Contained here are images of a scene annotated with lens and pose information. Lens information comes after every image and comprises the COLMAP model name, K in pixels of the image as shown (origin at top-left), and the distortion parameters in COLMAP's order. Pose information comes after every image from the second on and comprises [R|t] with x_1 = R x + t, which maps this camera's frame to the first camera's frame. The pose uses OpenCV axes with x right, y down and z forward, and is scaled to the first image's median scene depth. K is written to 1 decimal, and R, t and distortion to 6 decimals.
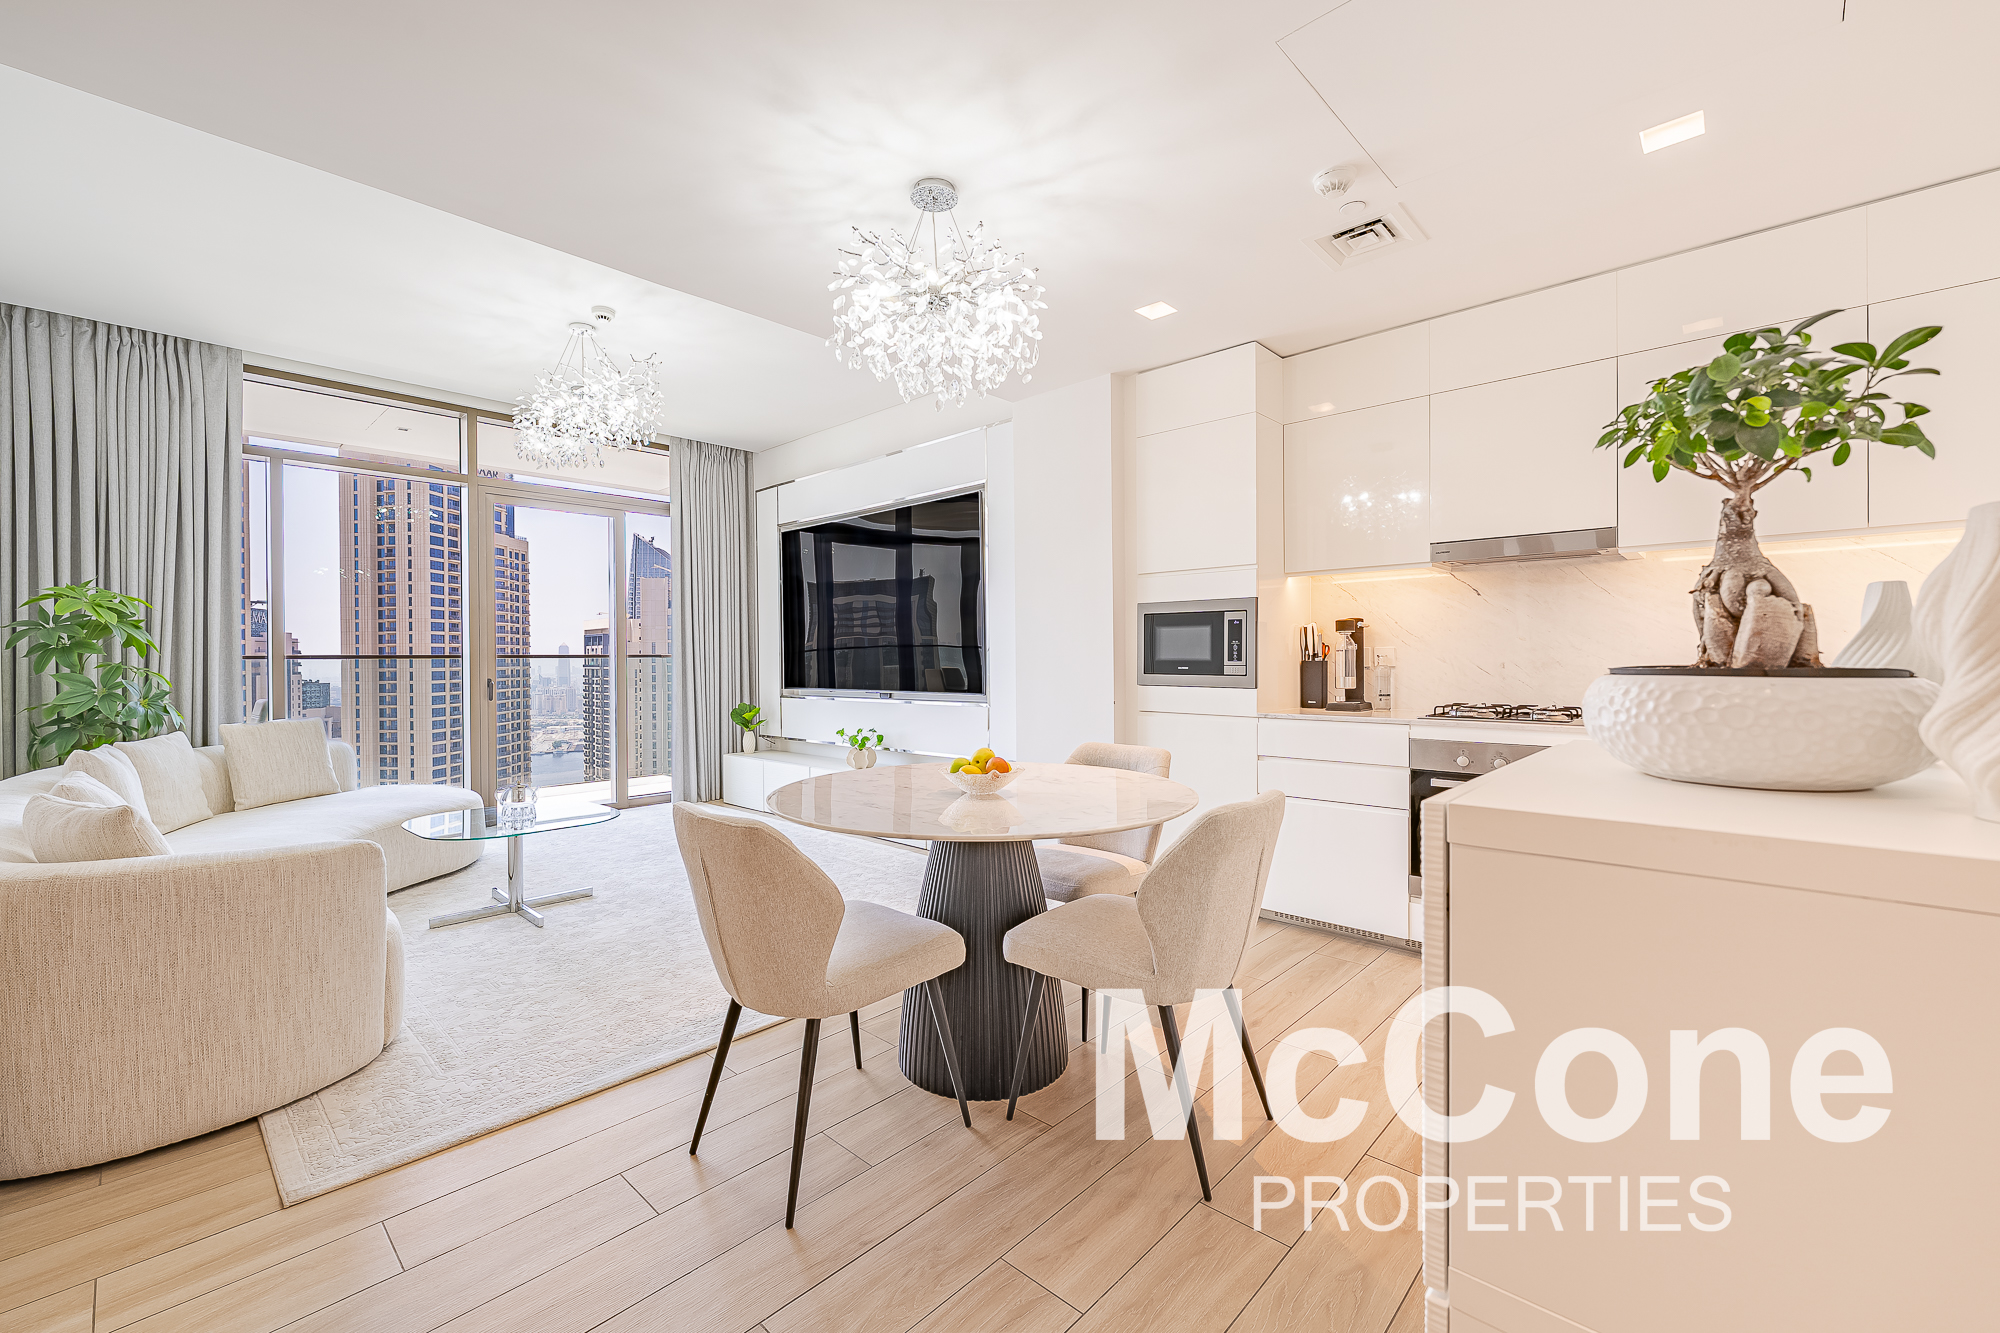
lens RADIAL K [[806.9, 0, 1000.9], [0, 806.9, 661.7], [0, 0, 1]] dist [-0.003974, -0.000174]
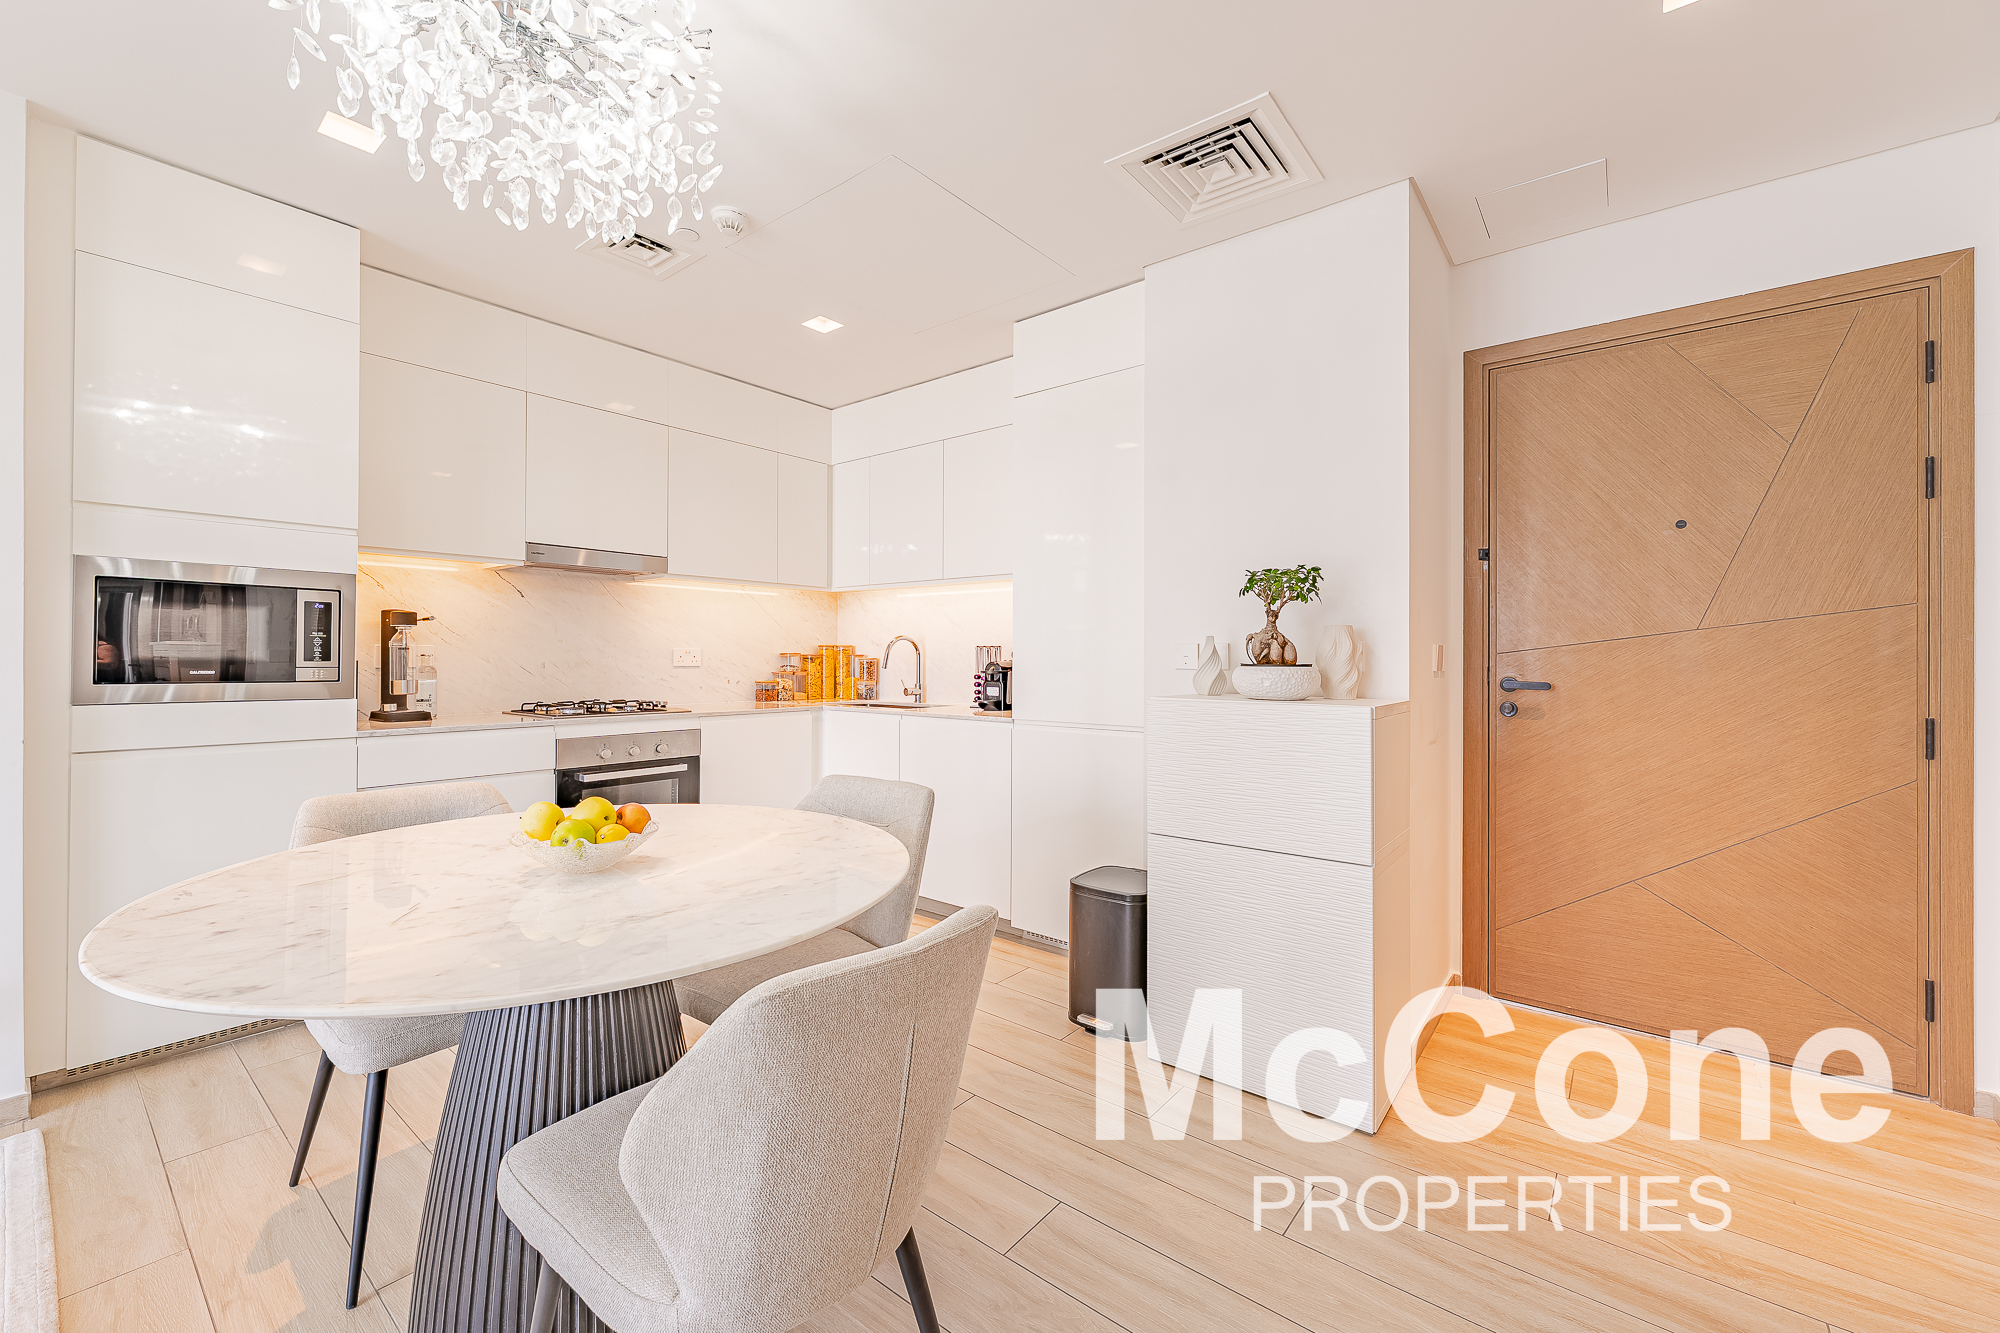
lens RADIAL K [[806.9, 0, 984.8], [0, 806.9, 658.9], [0, 0, 1]] dist [-0.003974, -0.000174]
pose [[-0.039986, 0.003484, 0.999194, -0.432936], [0.001266, 0.999993, -0.003436, 0.000319], [-0.999199, 0.001127, -0.039990, 0.450423]]
